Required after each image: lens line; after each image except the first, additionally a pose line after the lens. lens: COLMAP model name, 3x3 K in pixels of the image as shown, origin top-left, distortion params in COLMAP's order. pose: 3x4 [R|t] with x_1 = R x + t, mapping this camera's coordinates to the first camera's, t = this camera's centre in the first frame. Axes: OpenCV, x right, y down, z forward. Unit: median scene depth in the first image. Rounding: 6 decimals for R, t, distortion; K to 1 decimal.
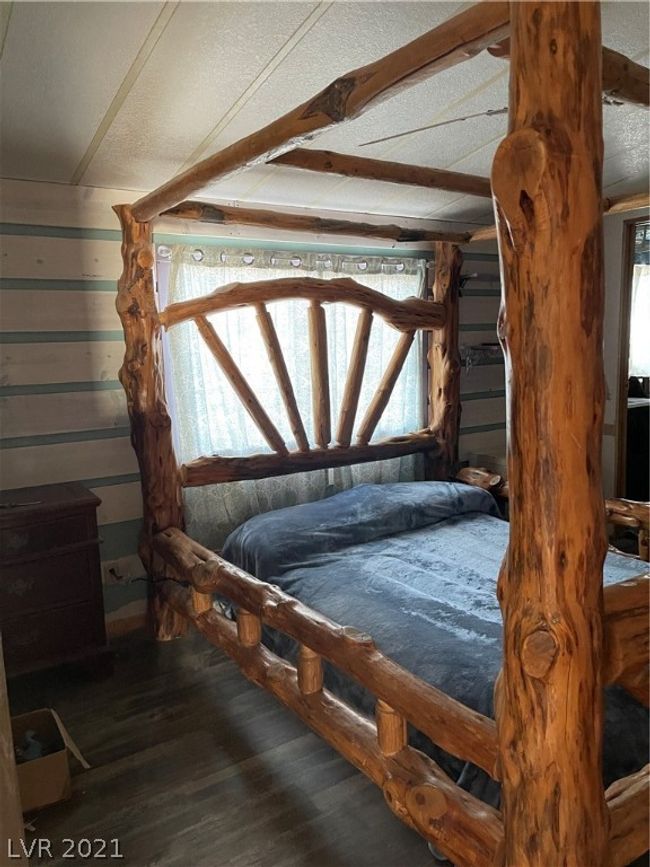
lens RADIAL K [[658.2, 0, 327.9], [0, 658.2, 433.4], [0, 0, 1]] dist [0.087402, -0.116465]
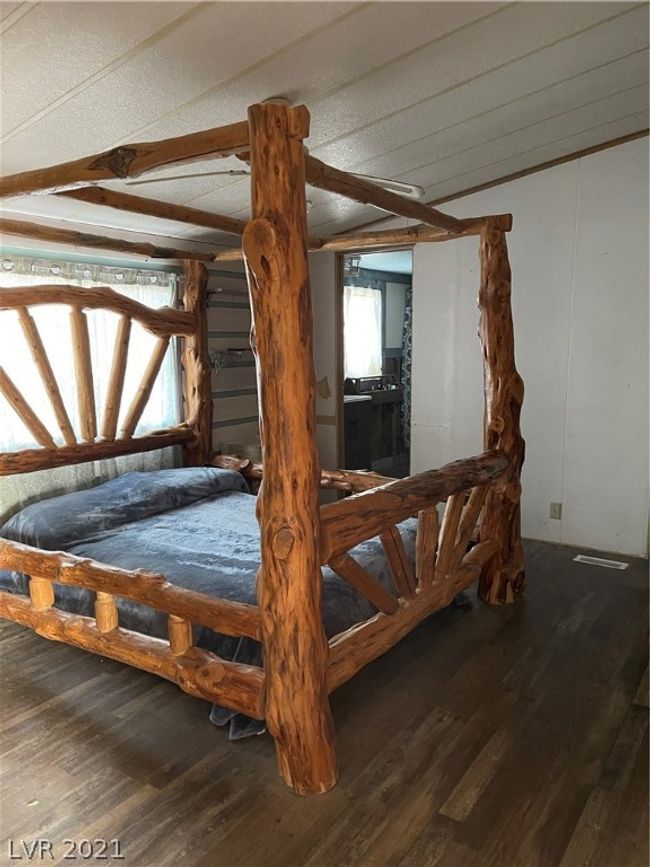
lens RADIAL K [[658.2, 0, 327.9], [0, 658.2, 433.4], [0, 0, 1]] dist [0.087402, -0.116465]
pose [[0.926049, -0.035171, 0.375760, -0.086792], [0.037666, 0.999290, 0.000706, 0.034743], [-0.375518, 0.013499, 0.926717, -0.262053]]
